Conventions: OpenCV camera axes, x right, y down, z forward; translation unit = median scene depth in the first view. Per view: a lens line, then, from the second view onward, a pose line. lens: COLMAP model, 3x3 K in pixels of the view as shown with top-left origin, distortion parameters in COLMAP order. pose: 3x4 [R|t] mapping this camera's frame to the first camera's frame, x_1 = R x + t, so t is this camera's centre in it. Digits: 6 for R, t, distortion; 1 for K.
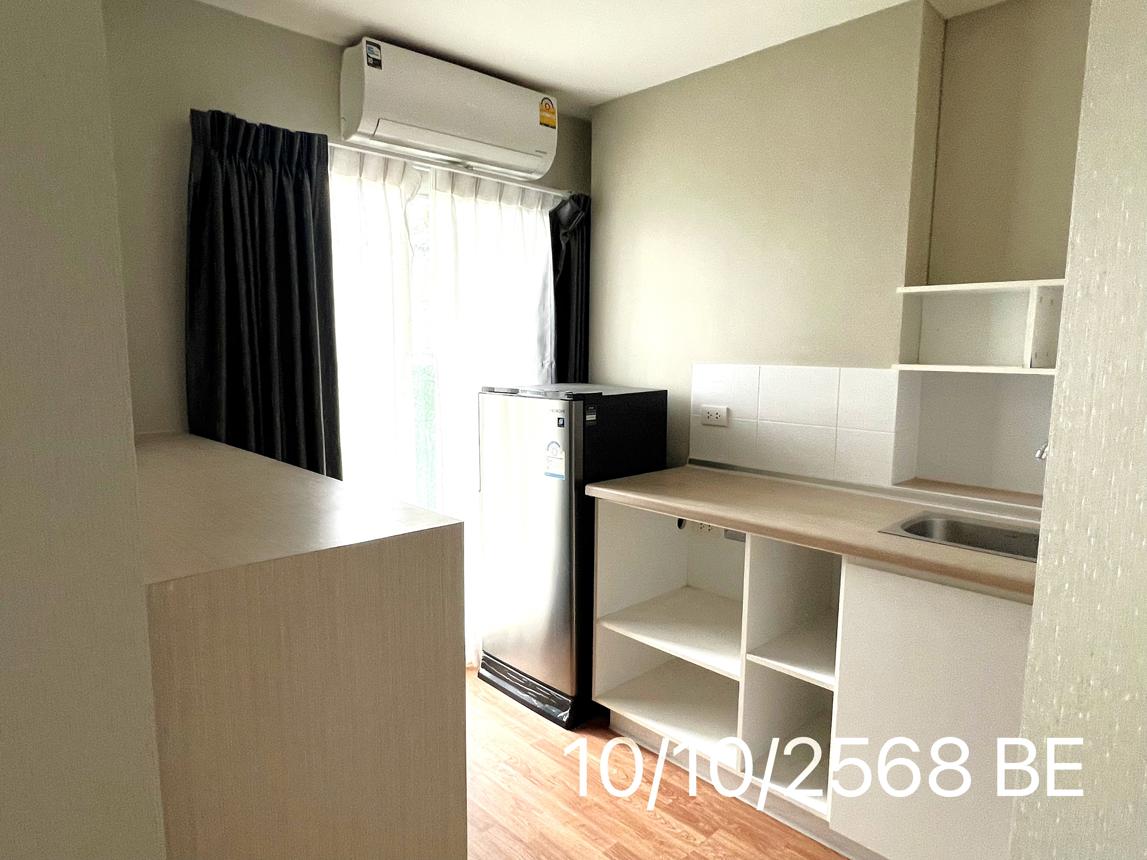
lens RADIAL K [[702.0, 0, 573.5], [0, 702.0, 430.0], [0, 0, 1]] dist [0.000476, 0.000039]
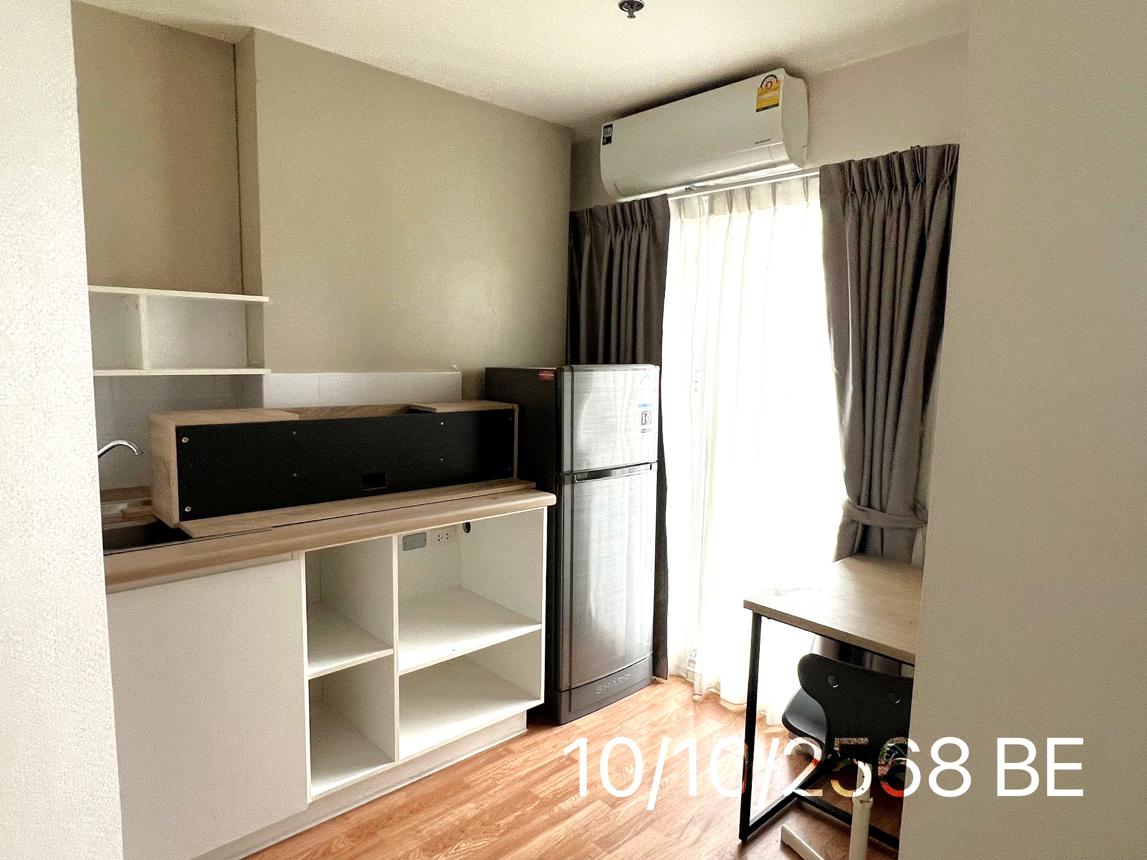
lens RADIAL K [[702.0, 0, 573.5], [0, 702.0, 430.0], [0, 0, 1]] dist [0.000476, 0.000039]
pose [[-0.012656, 0.108051, -0.994065, 0.841947], [-0.145480, 0.983367, 0.108741, -0.116021], [0.989280, 0.145993, 0.003274, 0.831132]]
